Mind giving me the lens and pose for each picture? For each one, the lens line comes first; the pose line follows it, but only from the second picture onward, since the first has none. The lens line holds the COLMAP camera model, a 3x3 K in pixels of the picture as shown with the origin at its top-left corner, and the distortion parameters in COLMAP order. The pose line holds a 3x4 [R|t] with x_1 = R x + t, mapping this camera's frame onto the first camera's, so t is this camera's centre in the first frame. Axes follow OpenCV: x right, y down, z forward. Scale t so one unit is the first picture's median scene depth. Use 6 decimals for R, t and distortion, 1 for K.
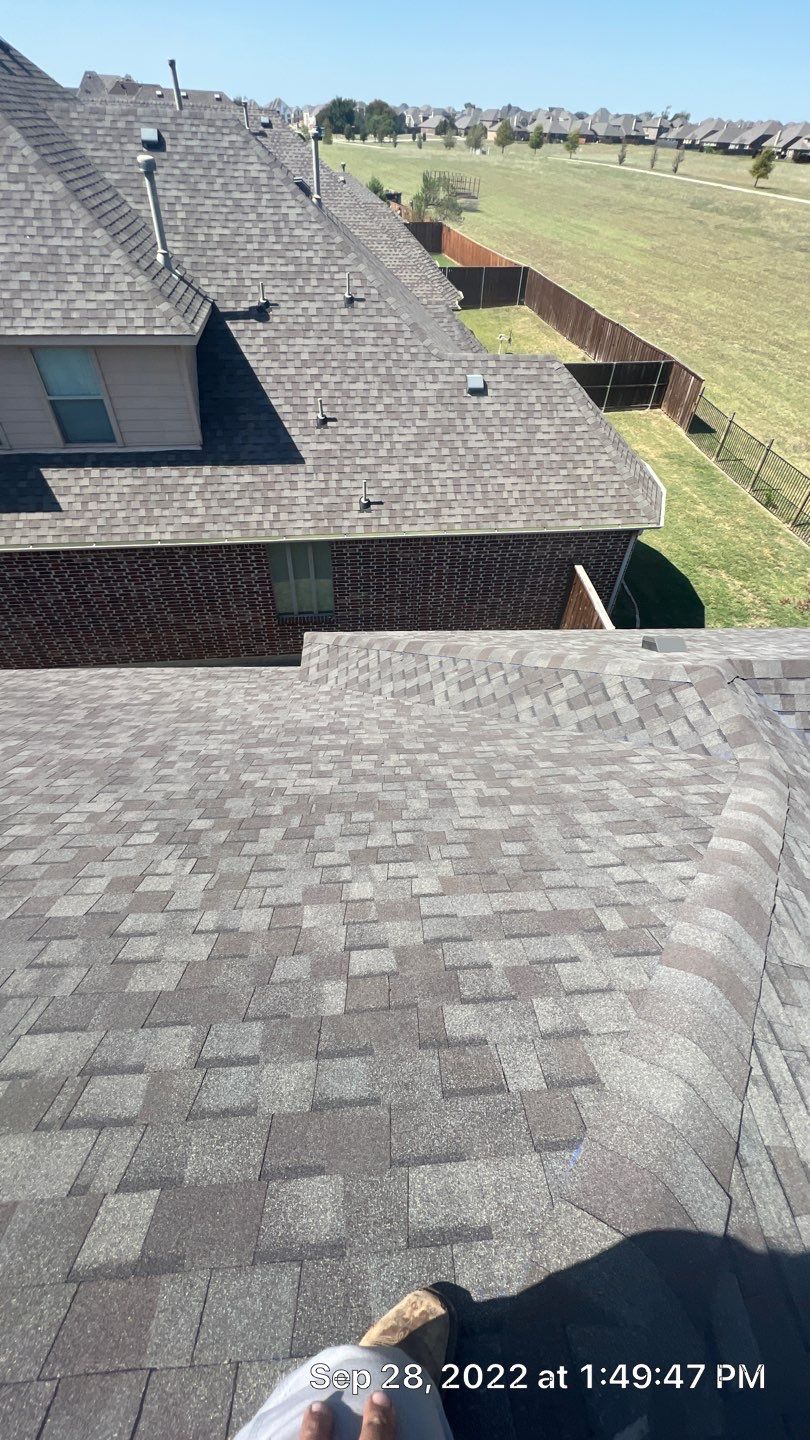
lens RADIAL K [[577.1, 0, 405.3], [0, 577.1, 716.3], [0, 0, 1]] dist [-0.005099, 0.001617]
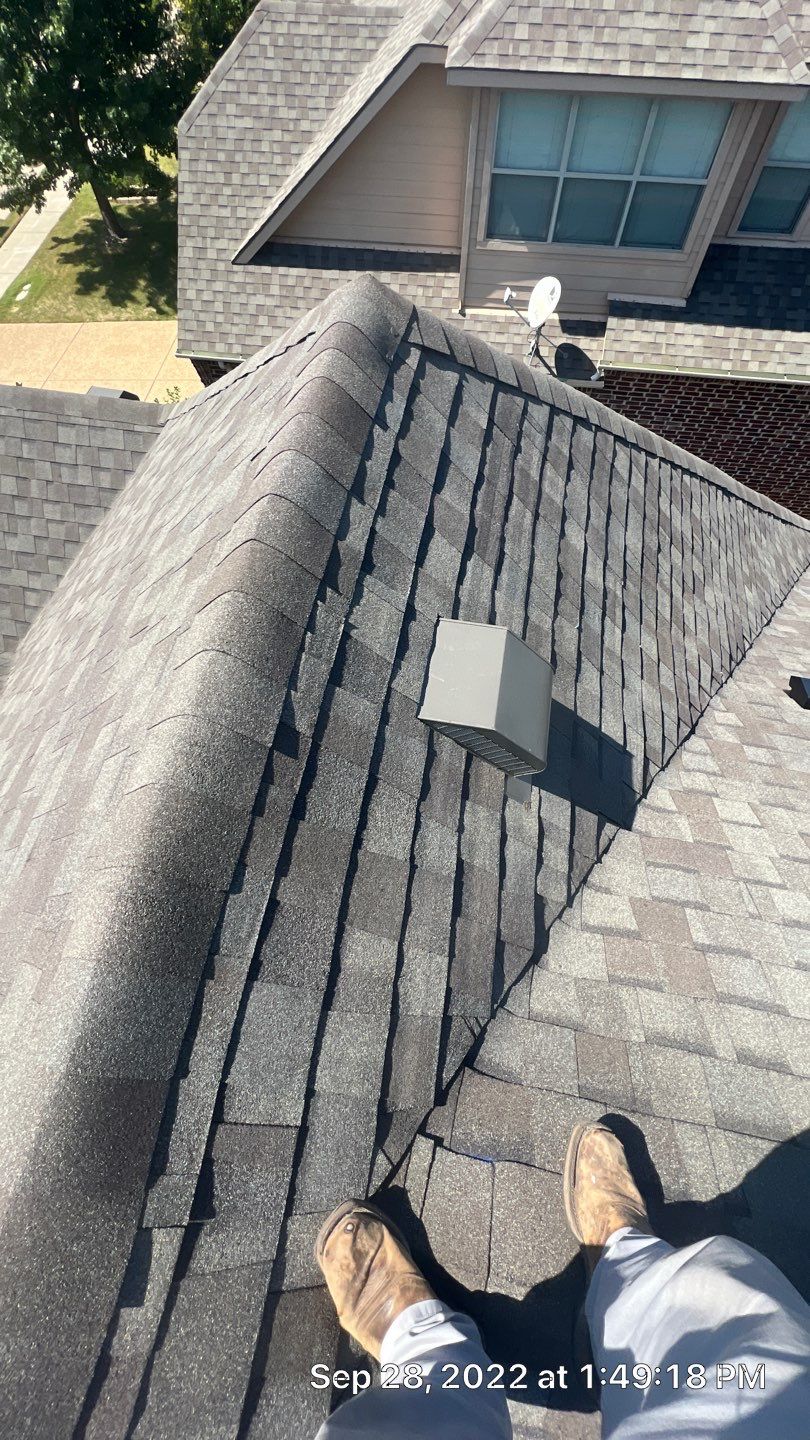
lens RADIAL K [[577.1, 0, 406.6], [0, 577.1, 715.2], [0, 0, 1]] dist [-0.005099, 0.001617]
pose [[0.969314, 0.201401, -0.140954, -0.980800], [-0.152108, 0.941828, 0.299705, 0.010991], [0.193116, -0.269068, 0.943562, -0.061604]]
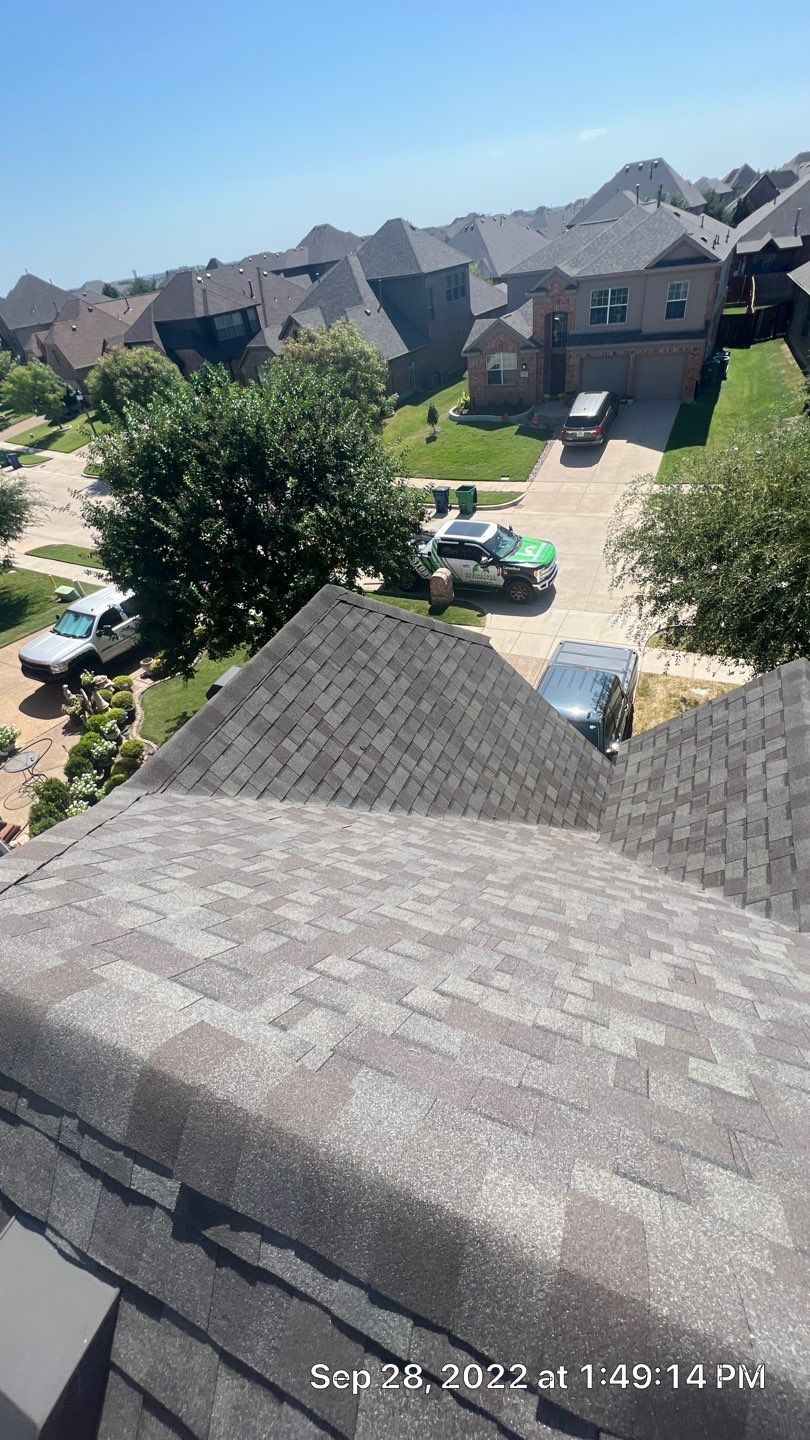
lens RADIAL K [[577.1, 0, 409.0], [0, 577.1, 713.5], [0, 0, 1]] dist [-0.005099, 0.001617]
pose [[-0.449688, 0.586629, -0.673533, -1.003455], [-0.564501, 0.397720, 0.723296, 0.021981], [0.692184, 0.705468, 0.152303, -0.110121]]
